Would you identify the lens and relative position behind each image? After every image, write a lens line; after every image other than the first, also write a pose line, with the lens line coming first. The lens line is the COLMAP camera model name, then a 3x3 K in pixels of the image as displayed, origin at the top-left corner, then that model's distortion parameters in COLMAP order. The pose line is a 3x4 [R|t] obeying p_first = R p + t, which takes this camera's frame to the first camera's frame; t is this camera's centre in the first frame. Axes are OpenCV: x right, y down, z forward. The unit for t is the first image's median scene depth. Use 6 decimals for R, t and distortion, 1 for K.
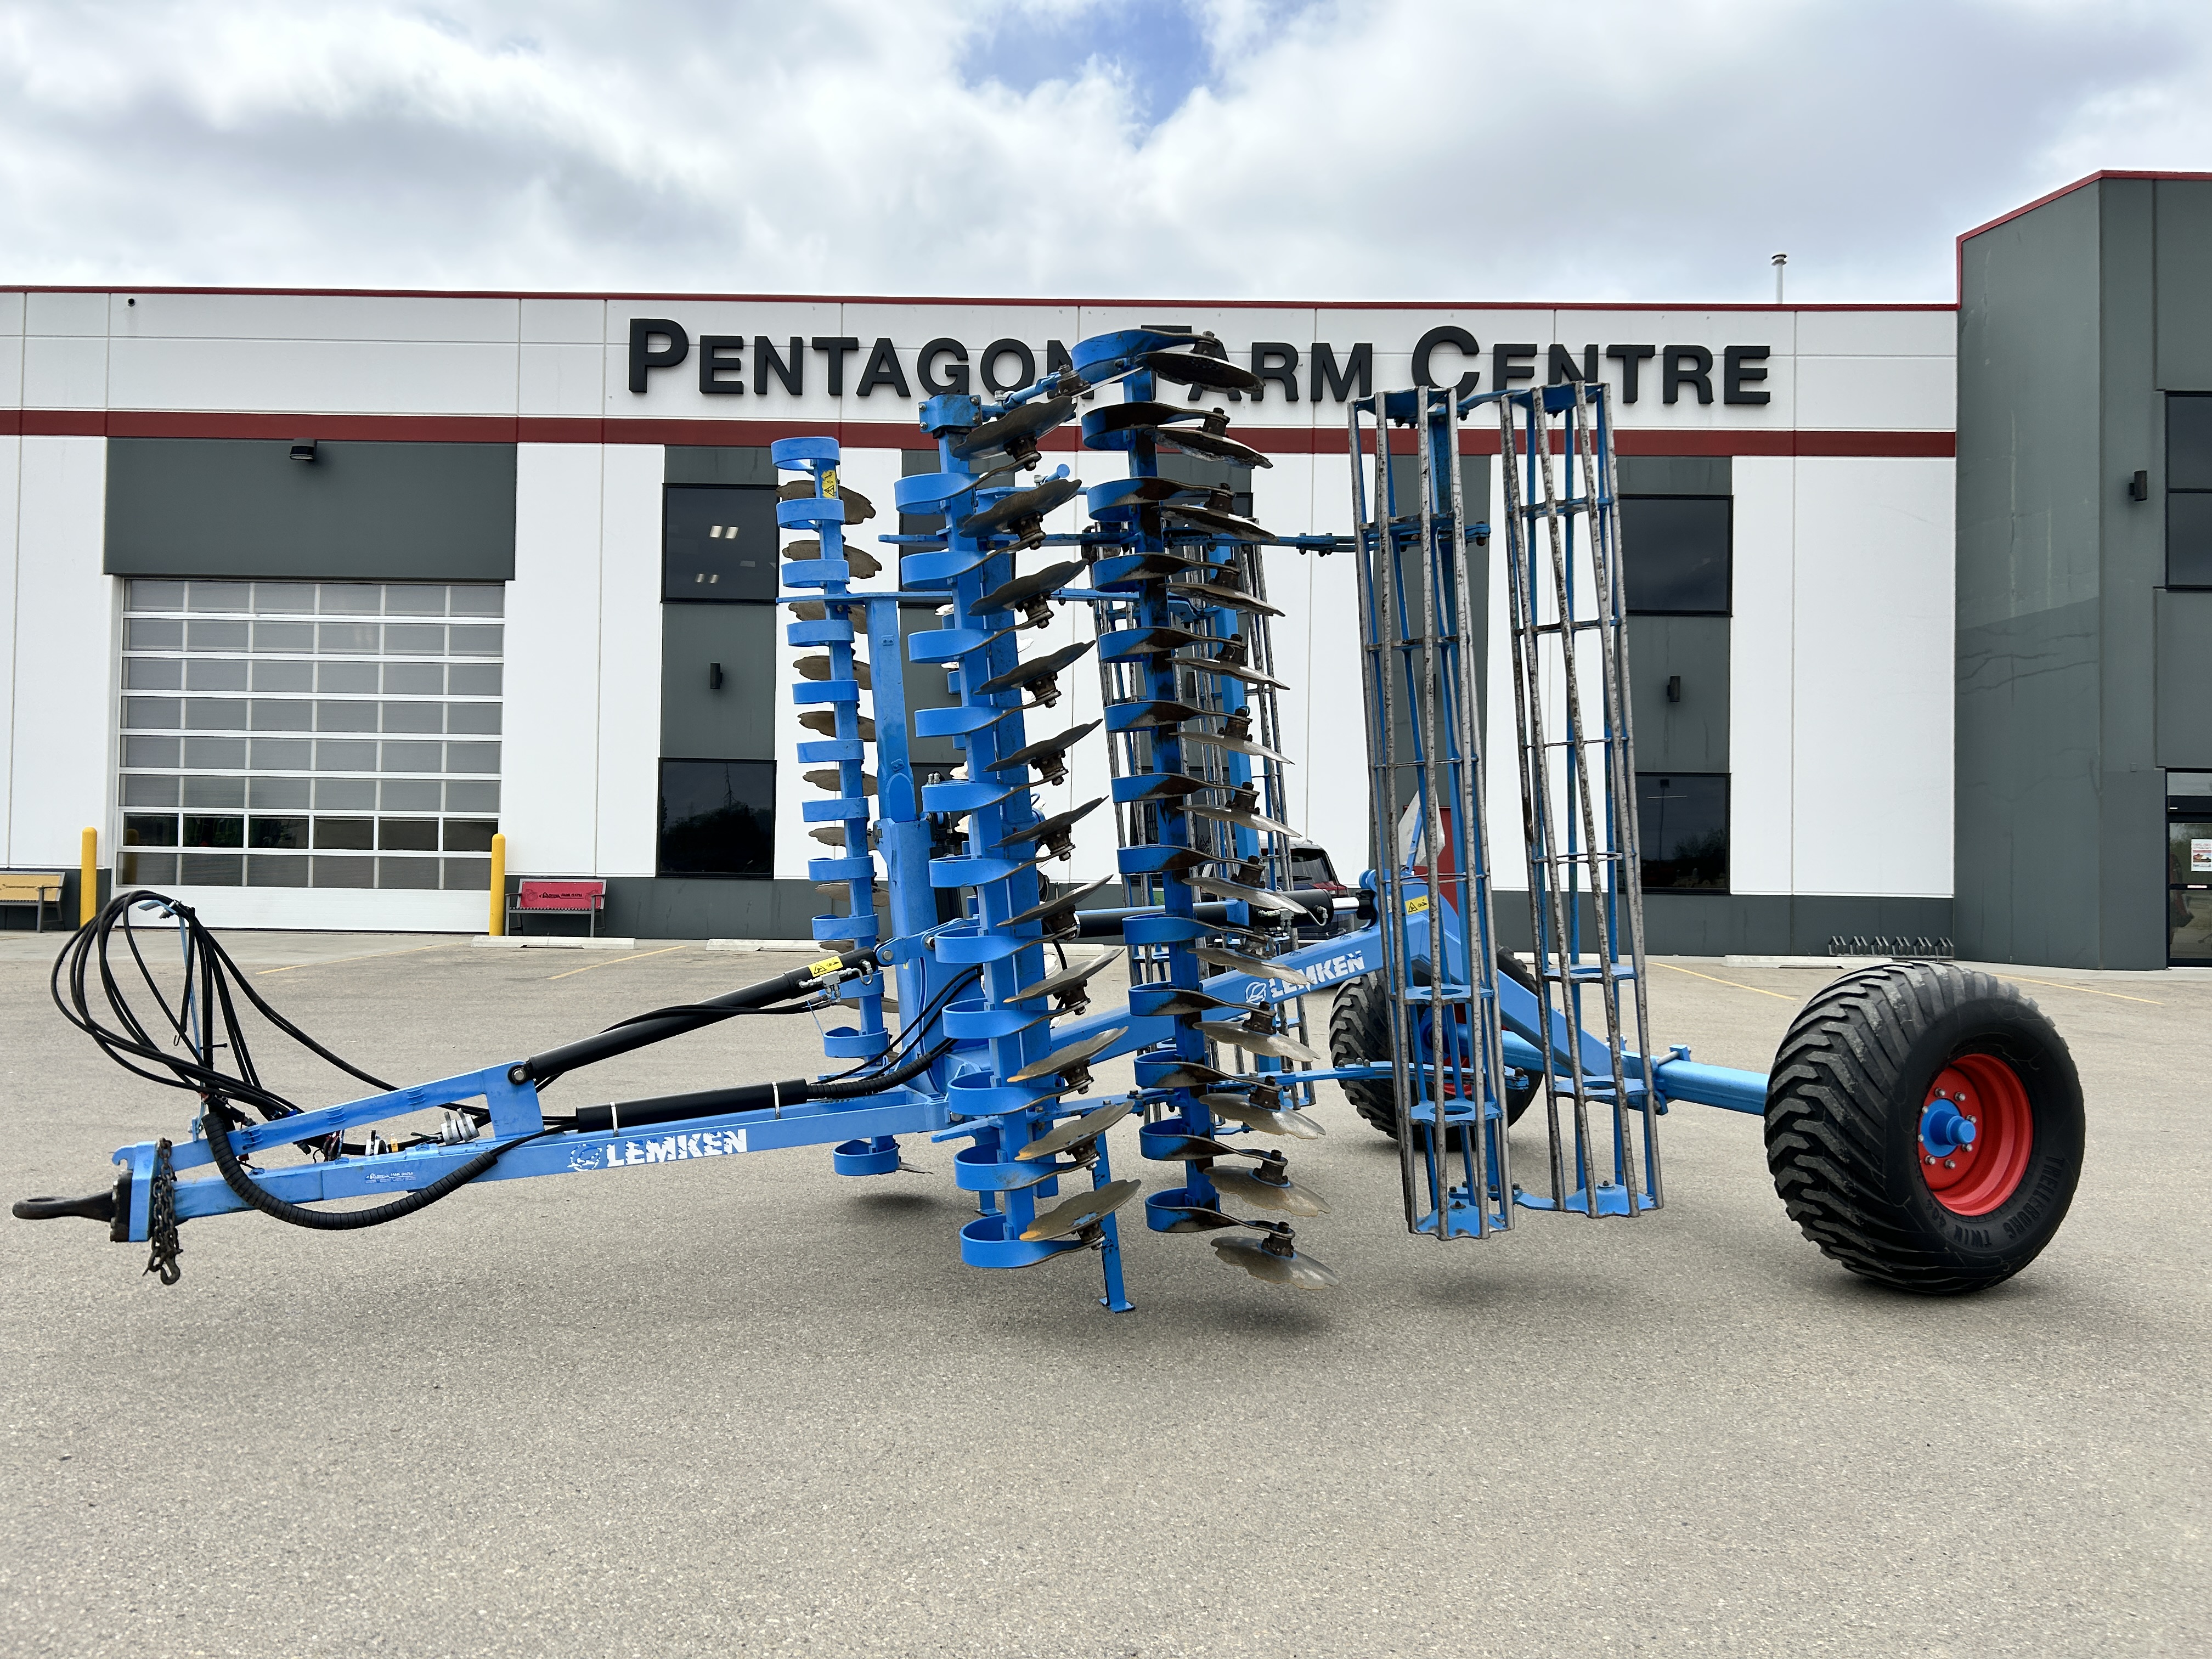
lens RADIAL K [[1660.7, 0, 1111.1], [0, 1660.7, 830.4], [0, 0, 1]] dist [0.054515, -0.059560]
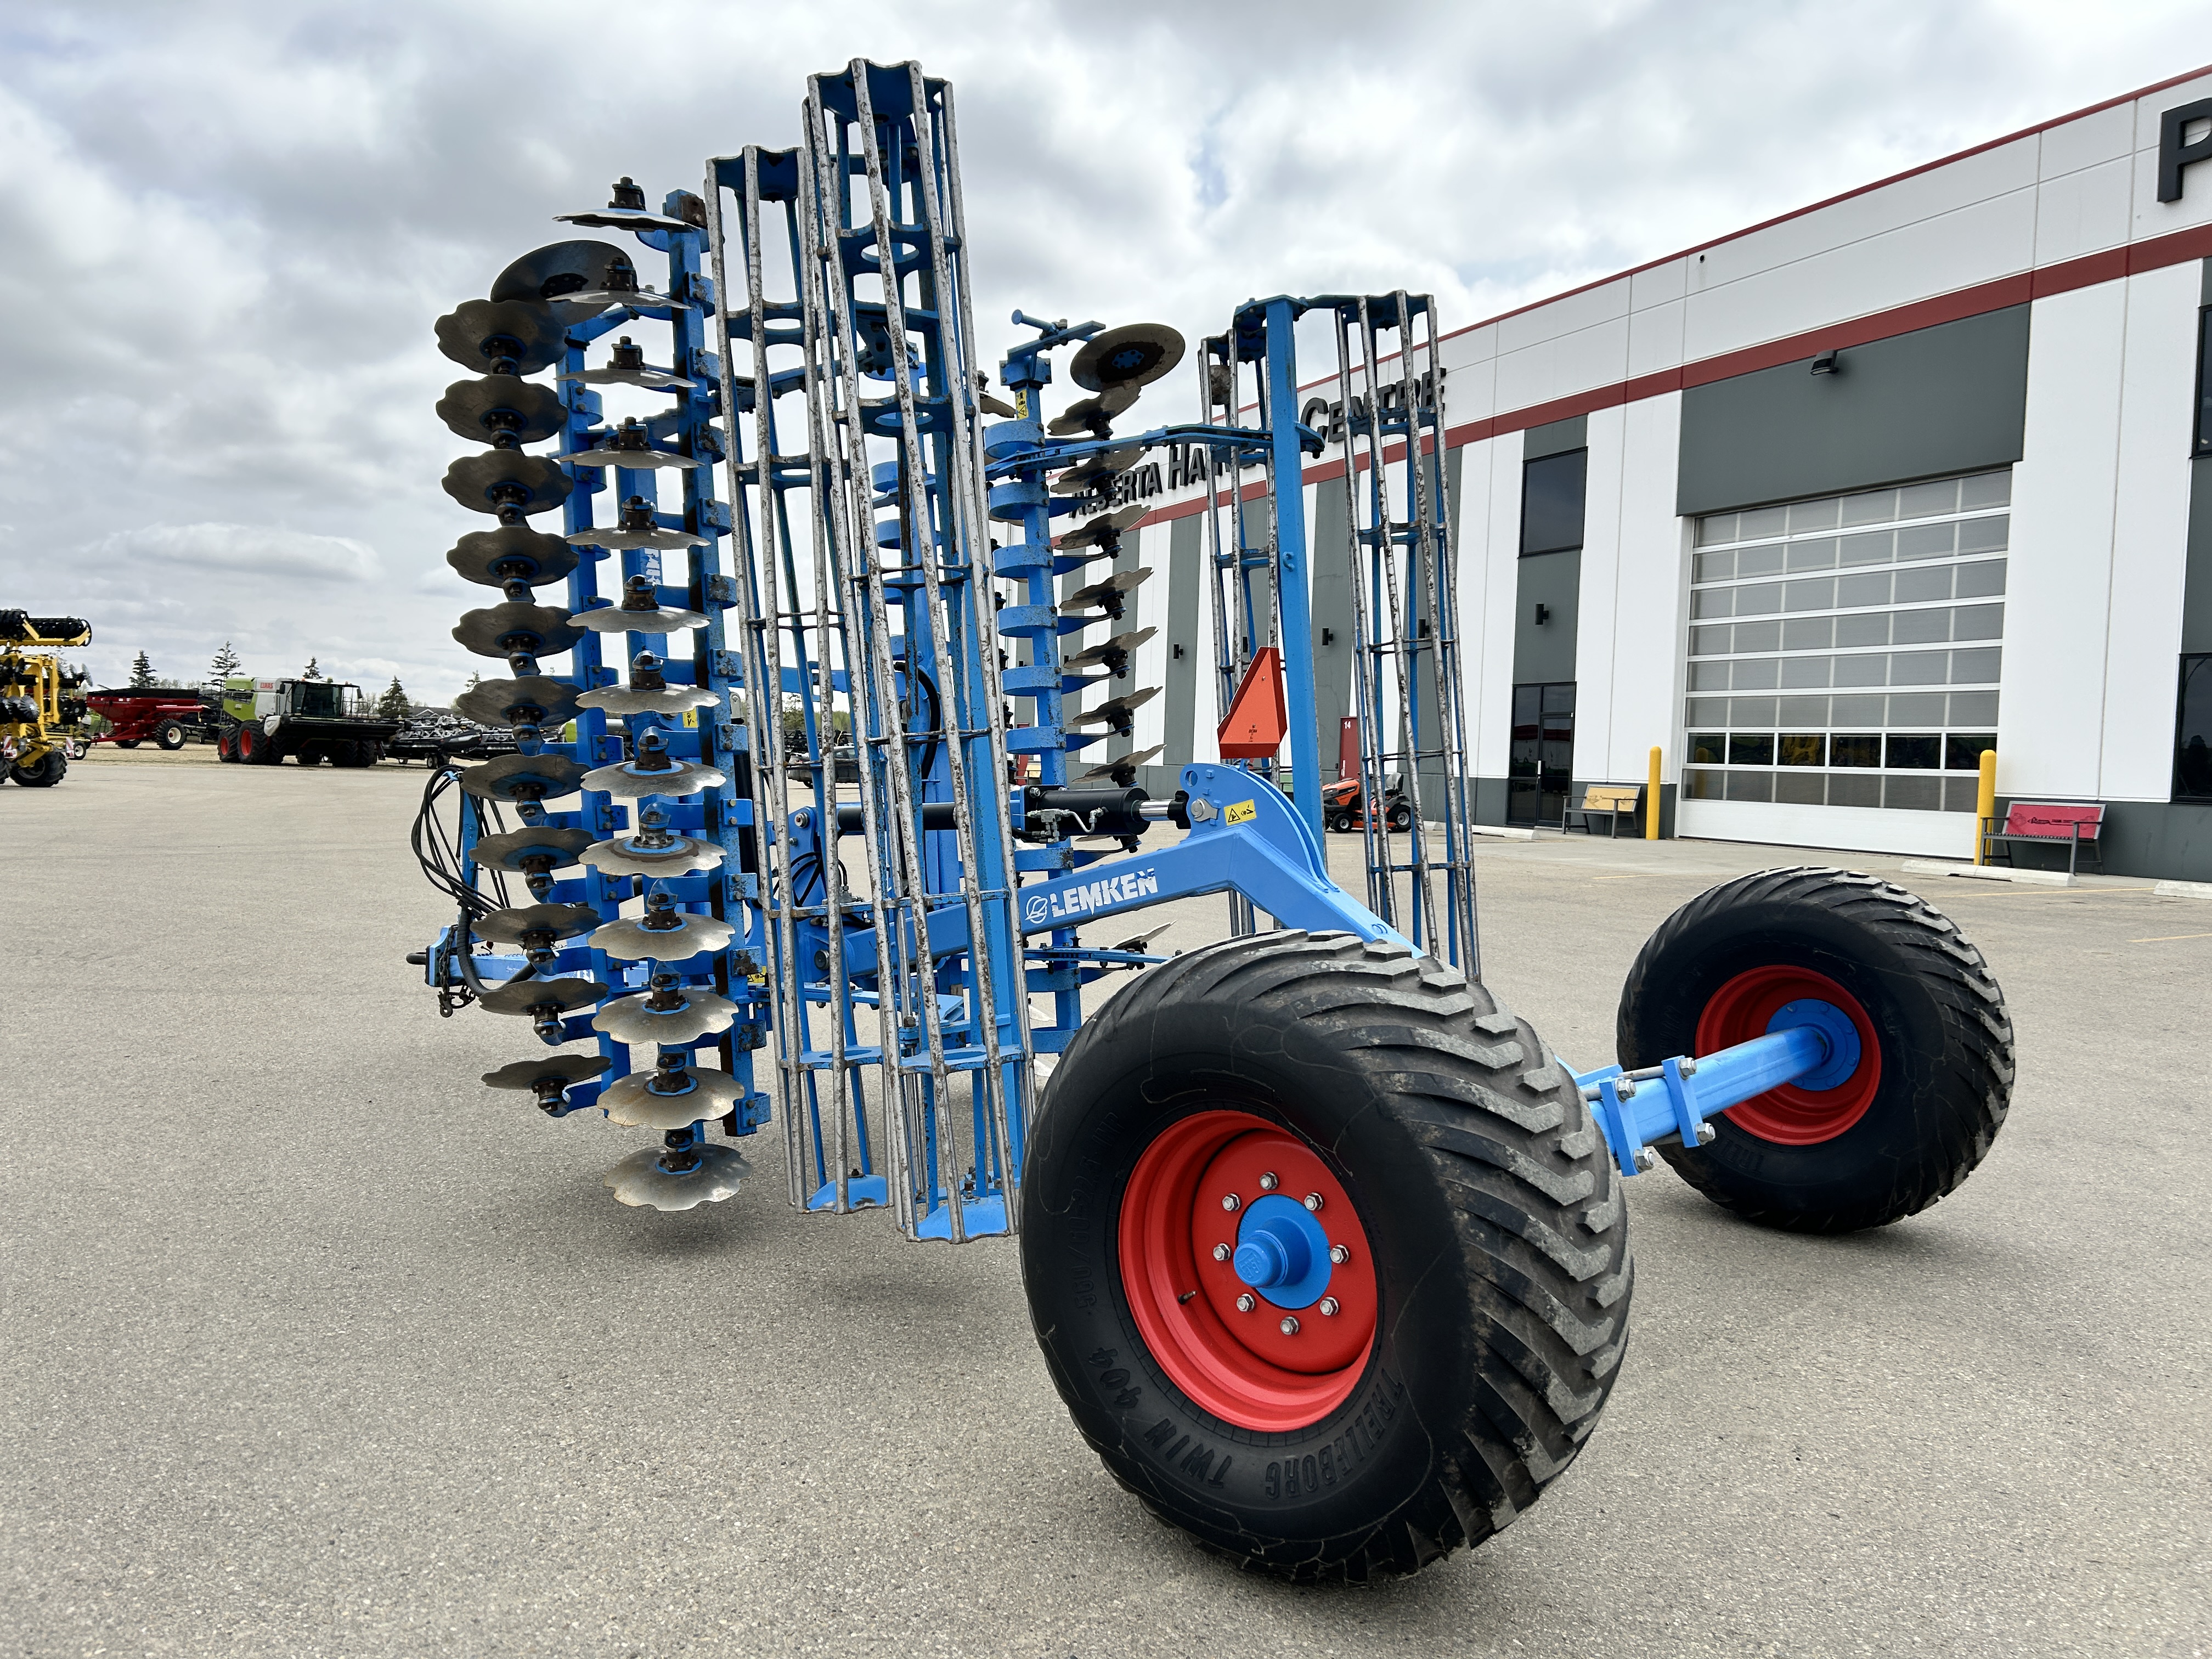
lens RADIAL K [[1660.7, 0, 1111.1], [0, 1660.7, 830.4], [0, 0, 1]] dist [0.054515, -0.059560]
pose [[0.445892, 0.038315, -0.894266, 0.229127], [0.000356, 0.999076, 0.042983, 0.006110], [0.895087, -0.019484, 0.445466, 0.179013]]
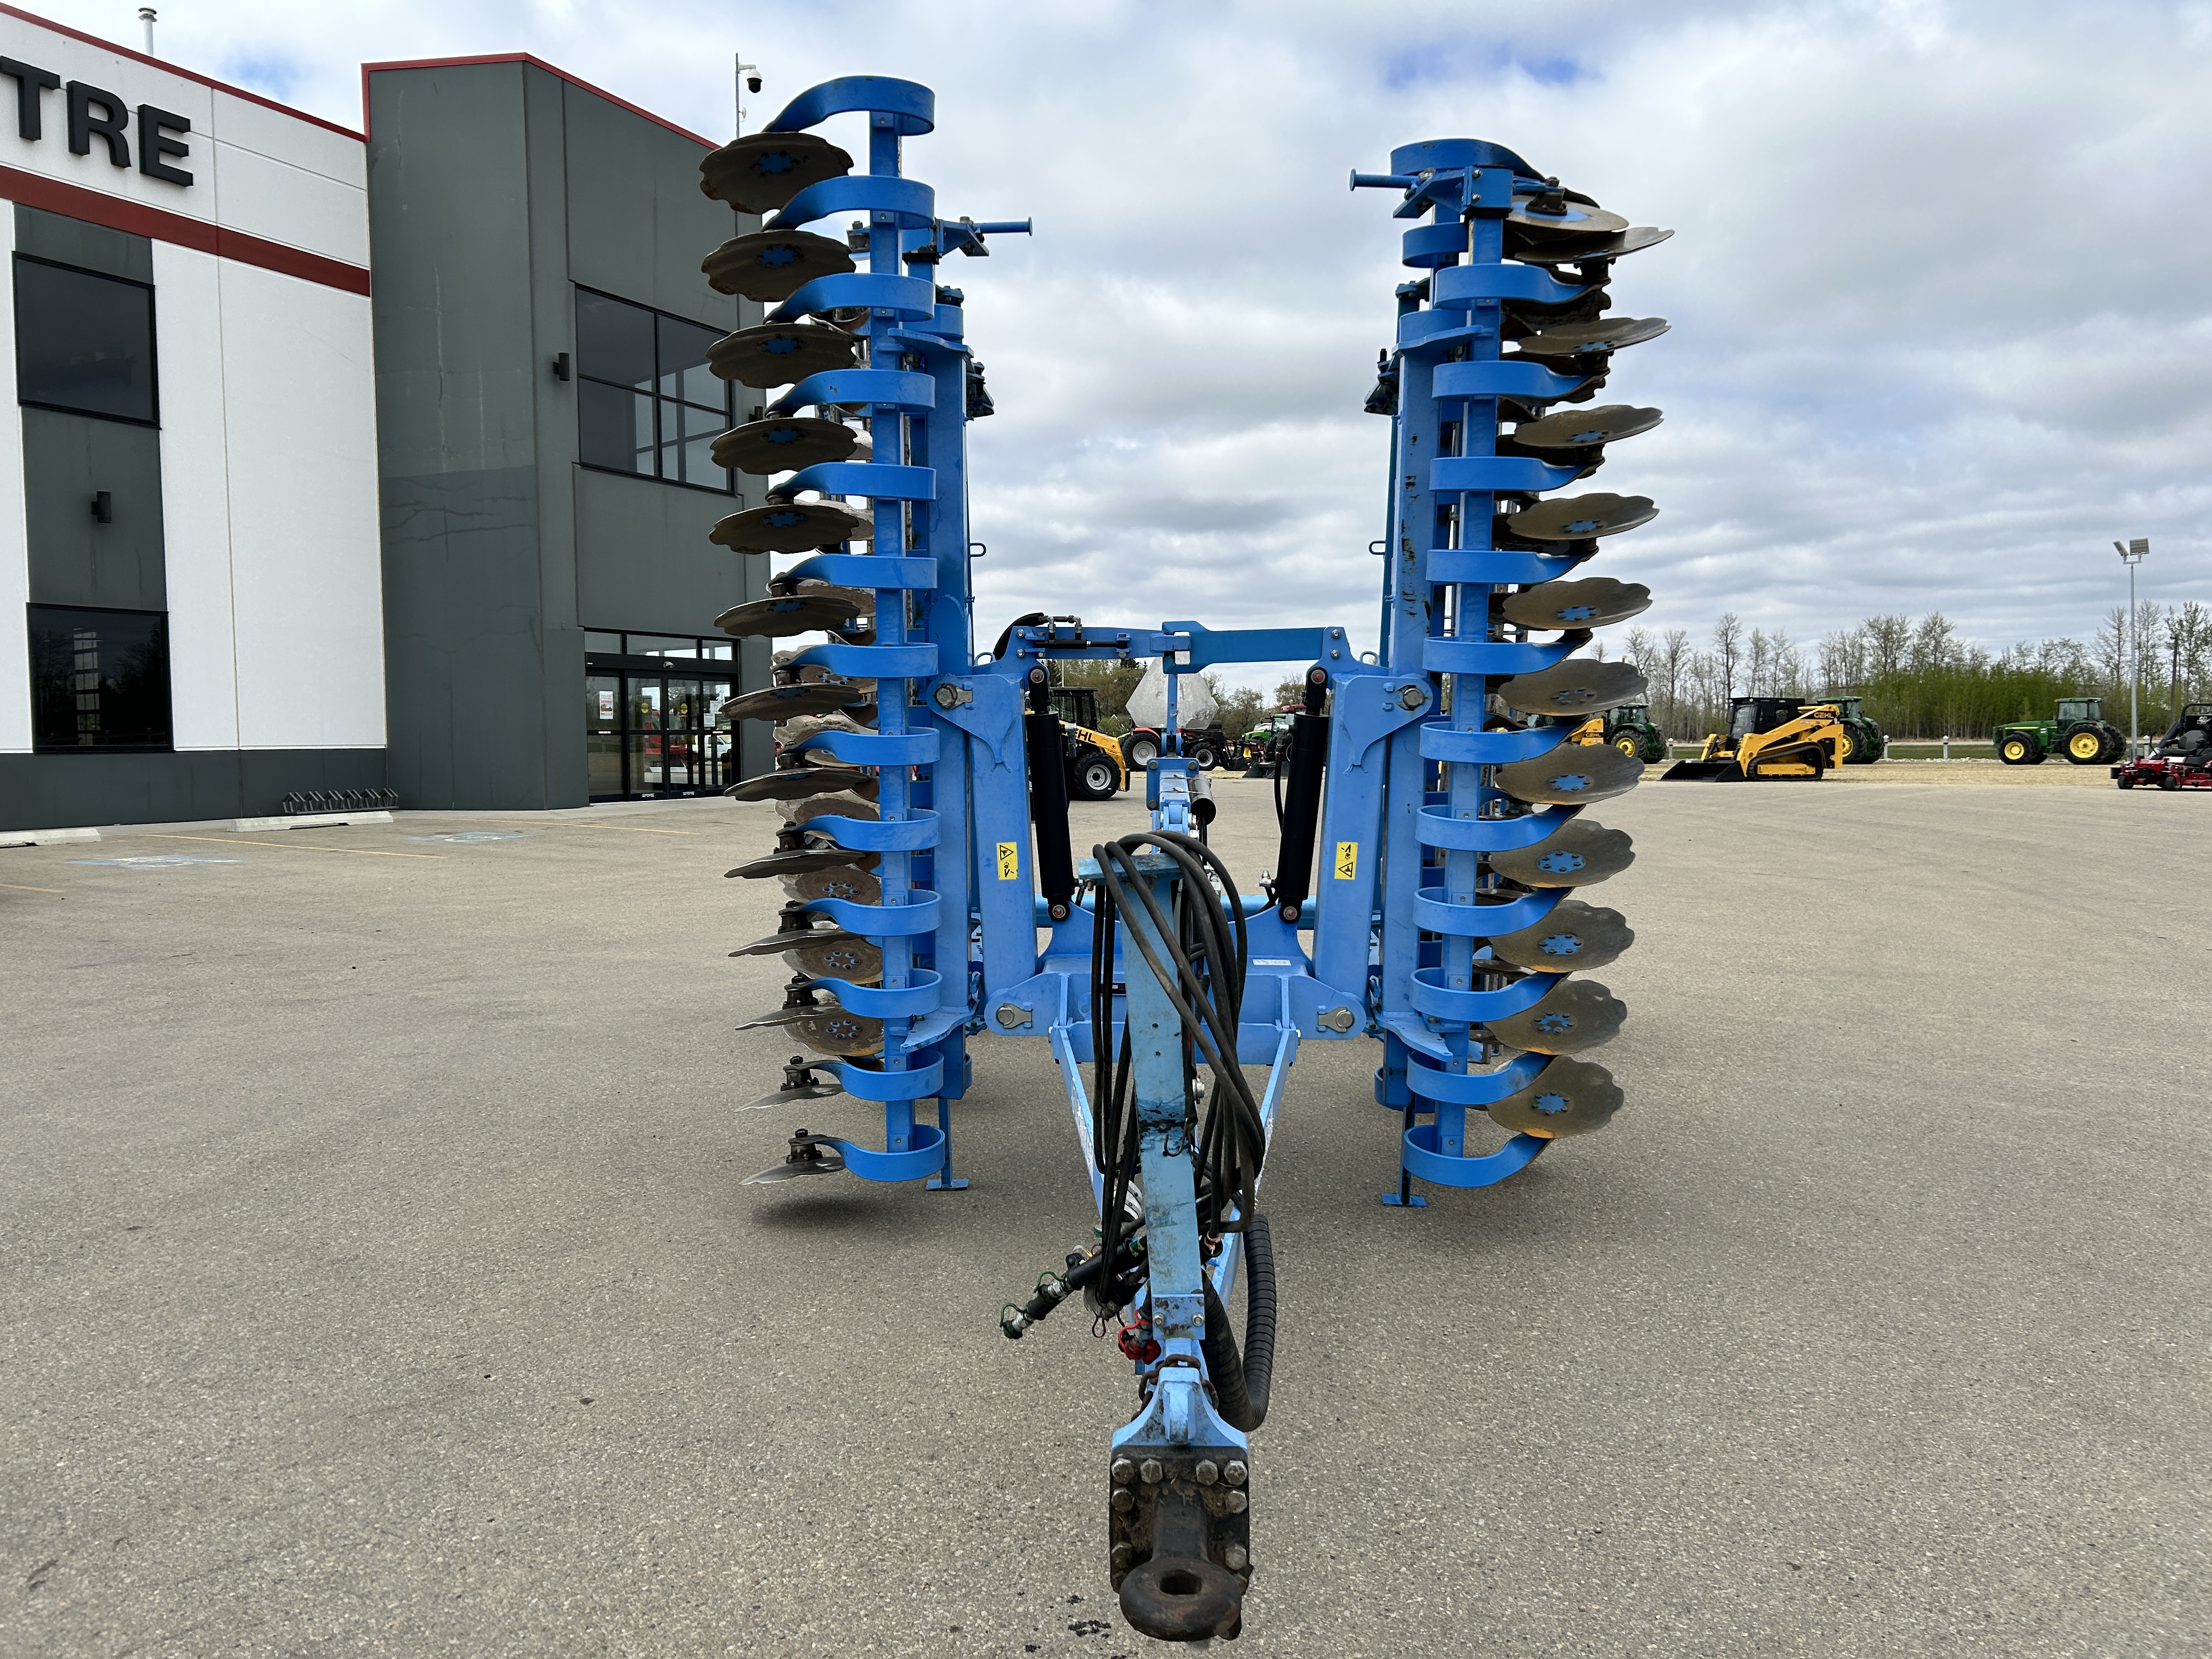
lens RADIAL K [[1653.4, 0, 1126.7], [0, 1653.4, 816.7], [0, 0, 1]] dist [0.065121, -0.079596]
pose [[0.429443, -0.063643, 0.900848, -0.204449], [-0.011803, 0.997033, 0.076065, 0.000071], [-0.903017, -0.043299, 0.427418, 0.172606]]
